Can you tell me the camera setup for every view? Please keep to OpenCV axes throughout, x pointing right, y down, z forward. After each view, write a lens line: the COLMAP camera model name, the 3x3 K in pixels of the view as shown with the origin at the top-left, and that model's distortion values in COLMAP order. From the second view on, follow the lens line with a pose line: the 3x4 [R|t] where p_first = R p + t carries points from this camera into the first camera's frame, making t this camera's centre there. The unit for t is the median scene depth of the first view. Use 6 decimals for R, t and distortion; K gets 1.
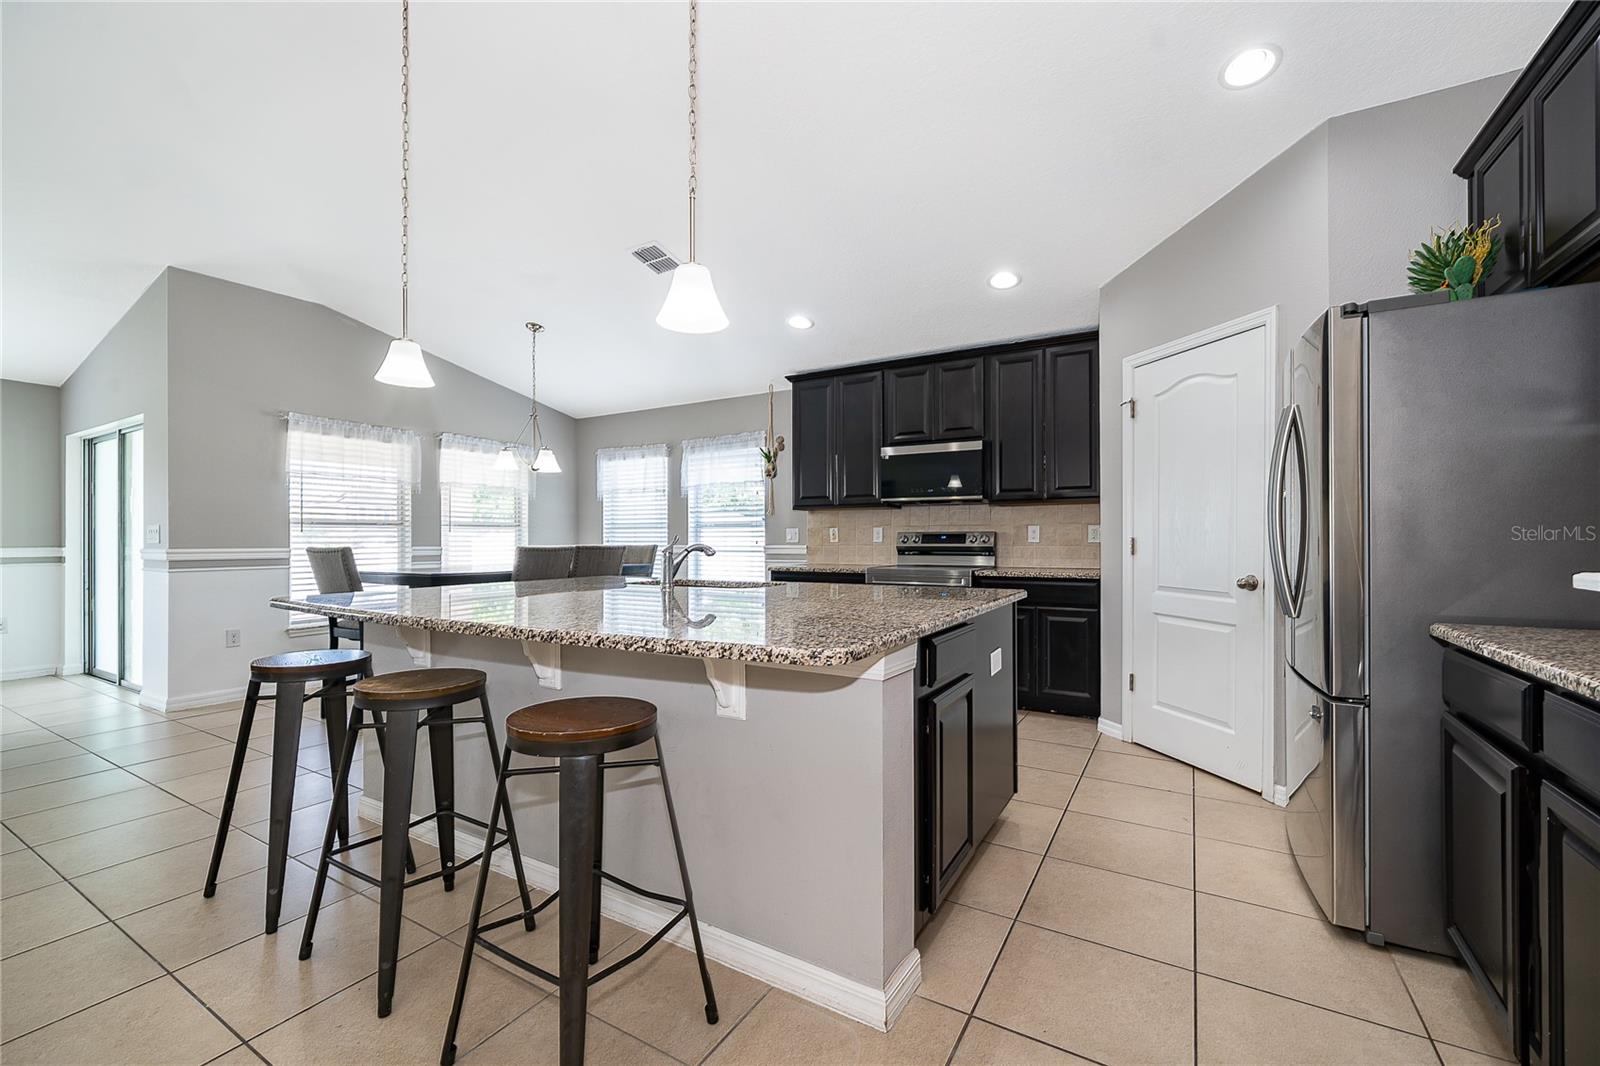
lens RADIAL K [[663.2, 0, 799.8], [0, 663.2, 537.1], [0, 0, 1]] dist [-0.000573, -0.000063]
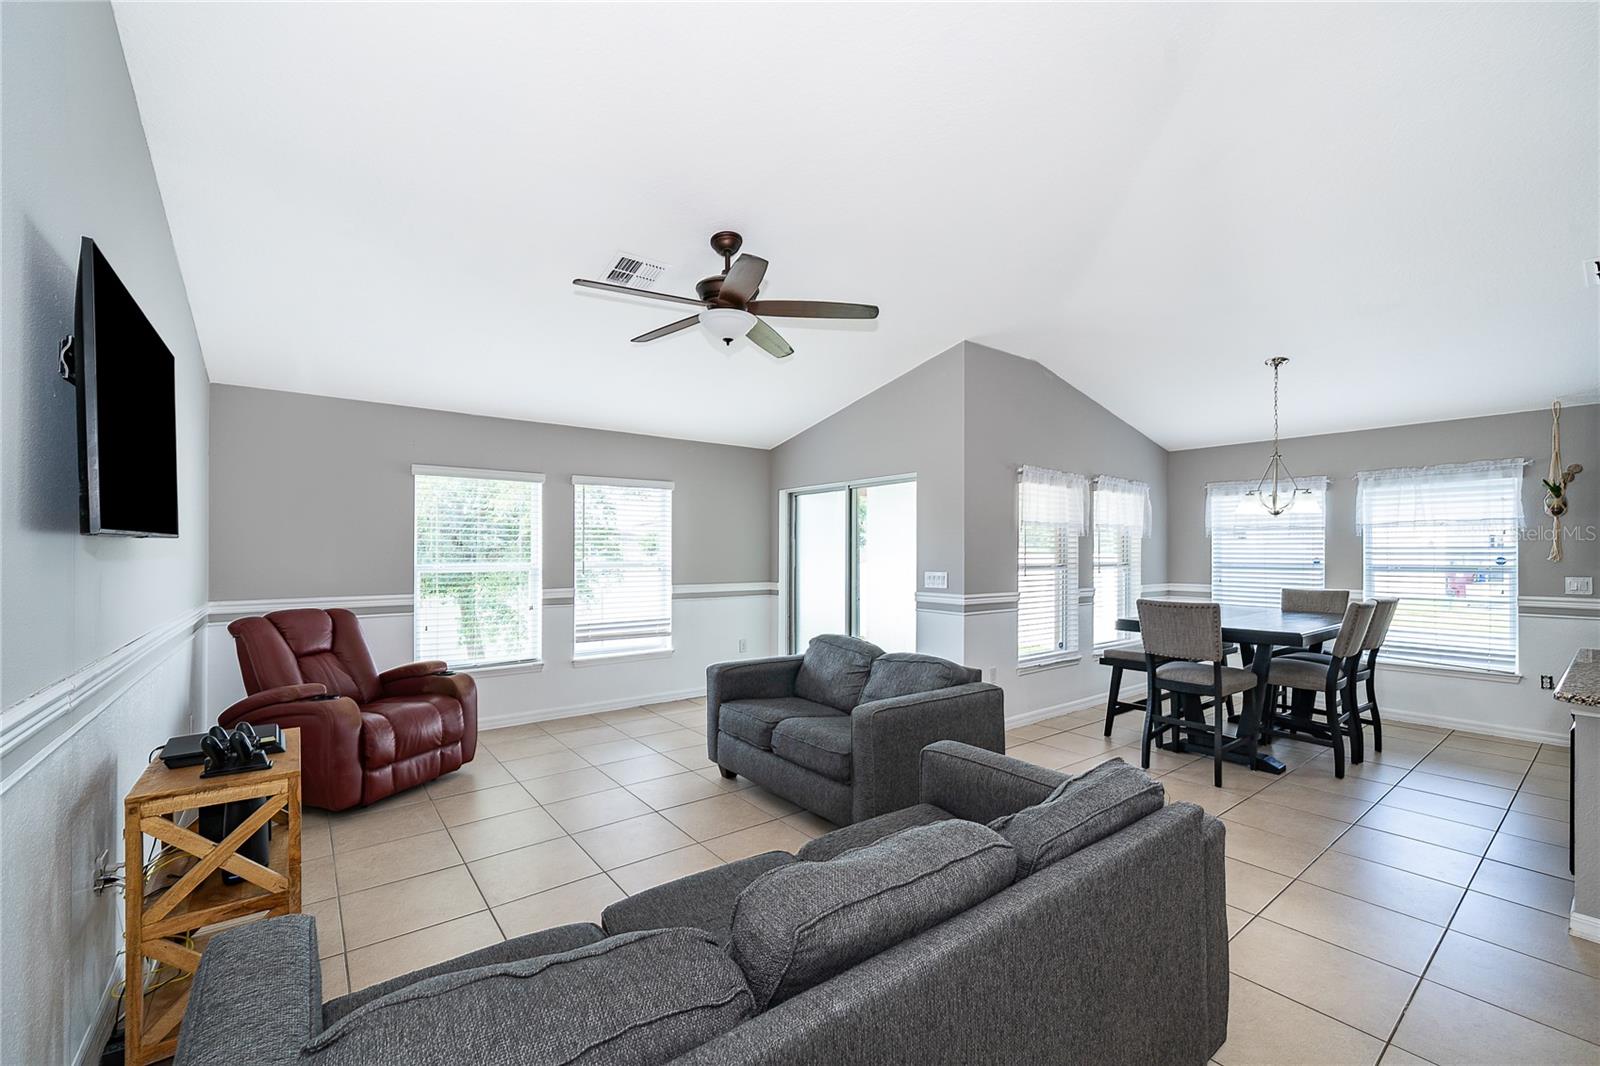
lens RADIAL K [[652.1, 0, 803.2], [0, 652.1, 549.4], [0, 0, 1]] dist [-0.000980, 0.000099]
pose [[0.931206, 0.003742, -0.364473, -0.707516], [-0.004648, 0.999988, -0.001608, -0.048255], [0.364463, 0.003191, 0.931212, -0.102903]]
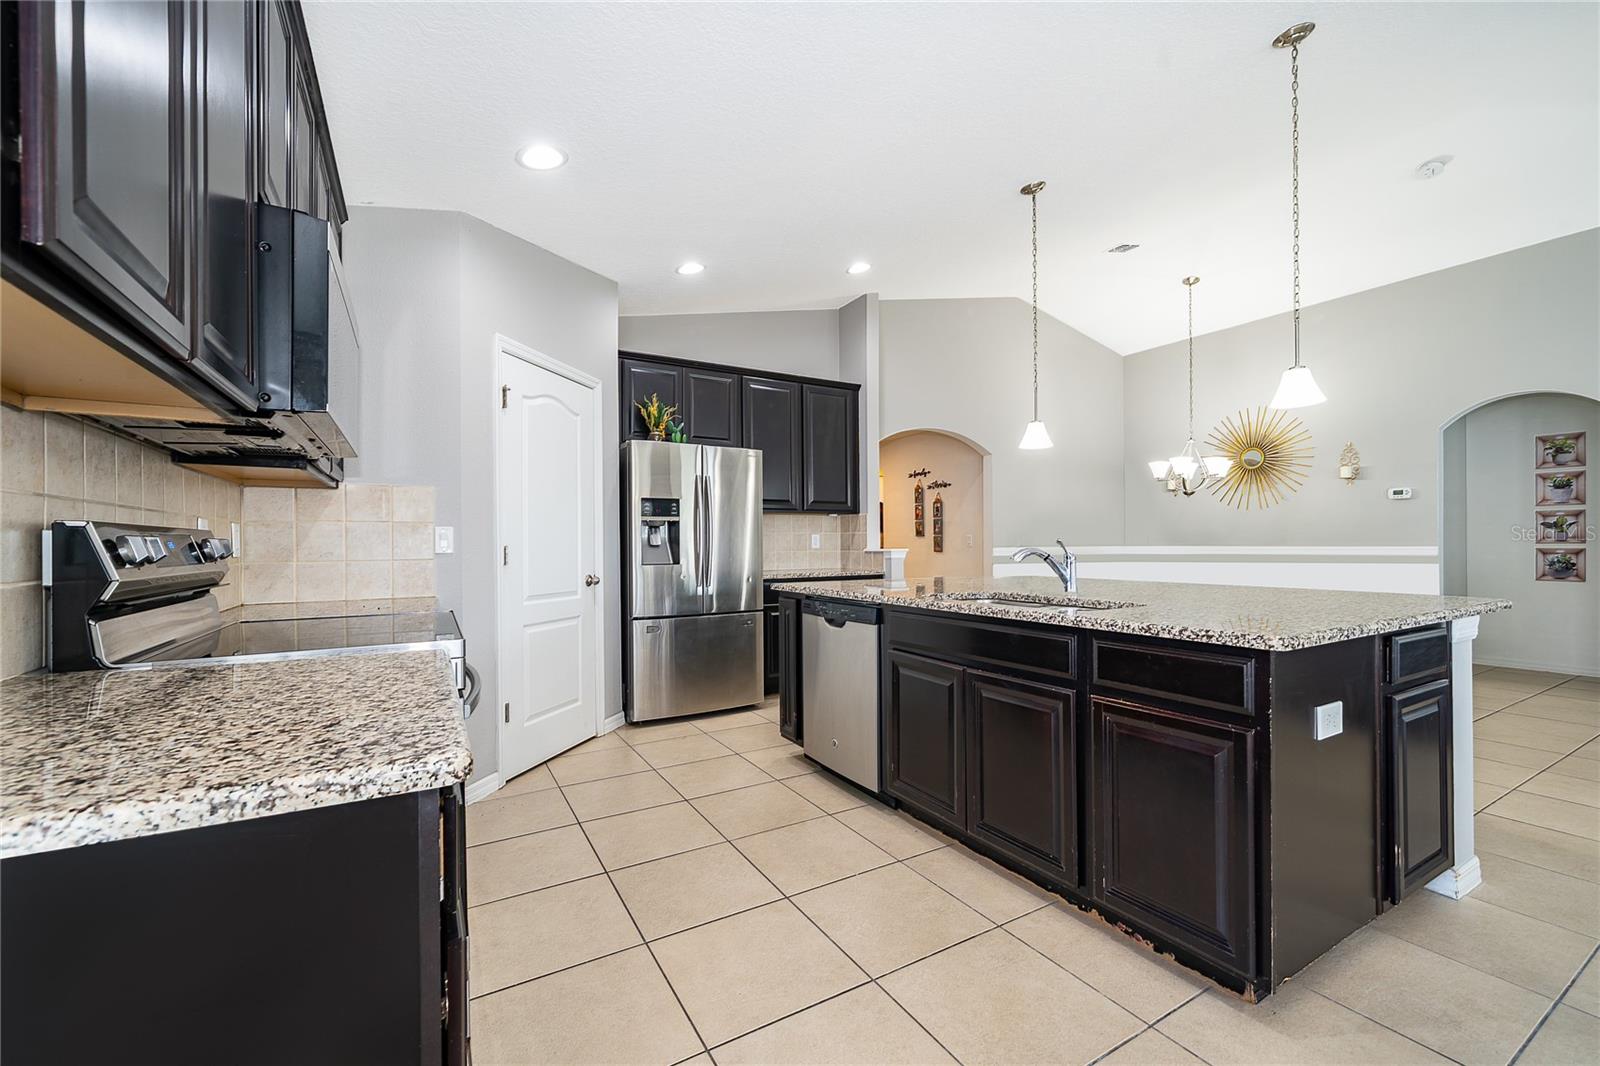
lens RADIAL K [[649.5, 0, 803.6], [0, 649.5, 548.4], [0, 0, 1]] dist [-0.002263, -0.000004]
pose [[-0.876922, 0.005314, 0.480604, -0.179463], [0.005547, 0.999984, -0.000936, 0.005241], [-0.480601, 0.001845, -0.876937, 1.130383]]
